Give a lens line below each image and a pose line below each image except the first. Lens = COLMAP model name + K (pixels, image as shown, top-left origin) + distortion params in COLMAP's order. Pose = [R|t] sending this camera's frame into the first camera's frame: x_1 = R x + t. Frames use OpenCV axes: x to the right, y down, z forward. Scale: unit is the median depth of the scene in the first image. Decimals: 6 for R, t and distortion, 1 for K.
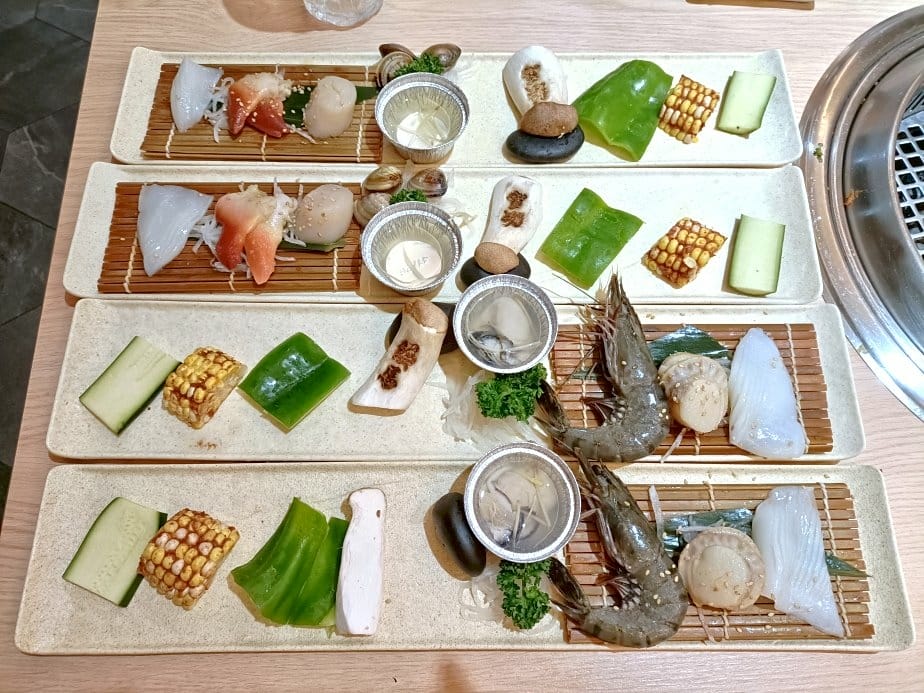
lens RADIAL K [[656.8, 0, 462.0], [0, 656.8, 346.5], [0, 0, 1]] dist [0.002335, -0.053077]
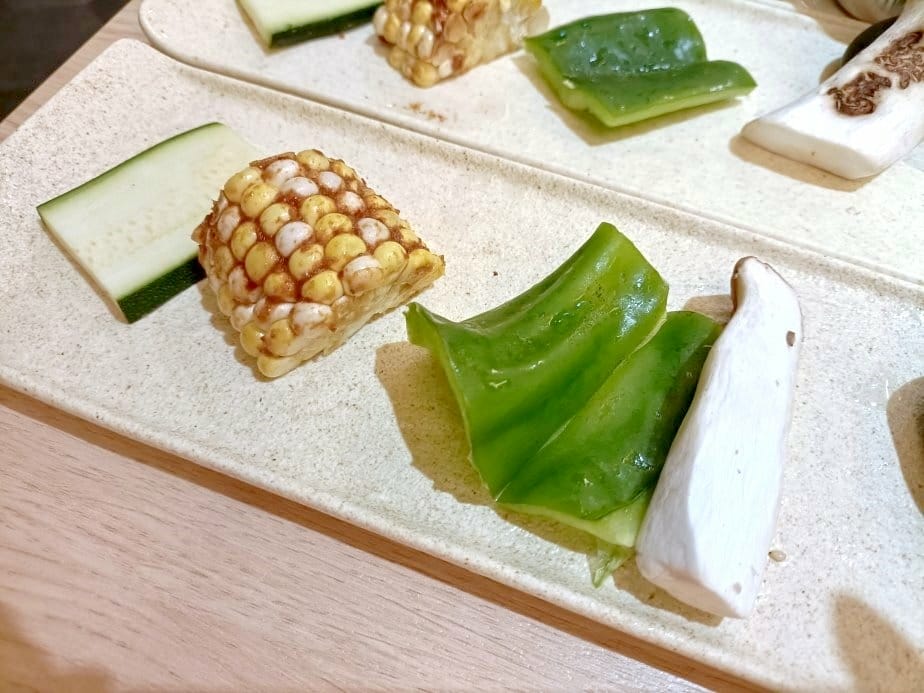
lens RADIAL K [[703.5, 0, 462.0], [0, 703.5, 346.5], [0, 0, 1]] dist [0.001171, -0.068030]
pose [[0.926368, 0.323611, -0.192662, -0.233346], [-0.354333, 0.922244, -0.154643, 0.405591], [0.127637, 0.211523, 0.969003, 0.601644]]
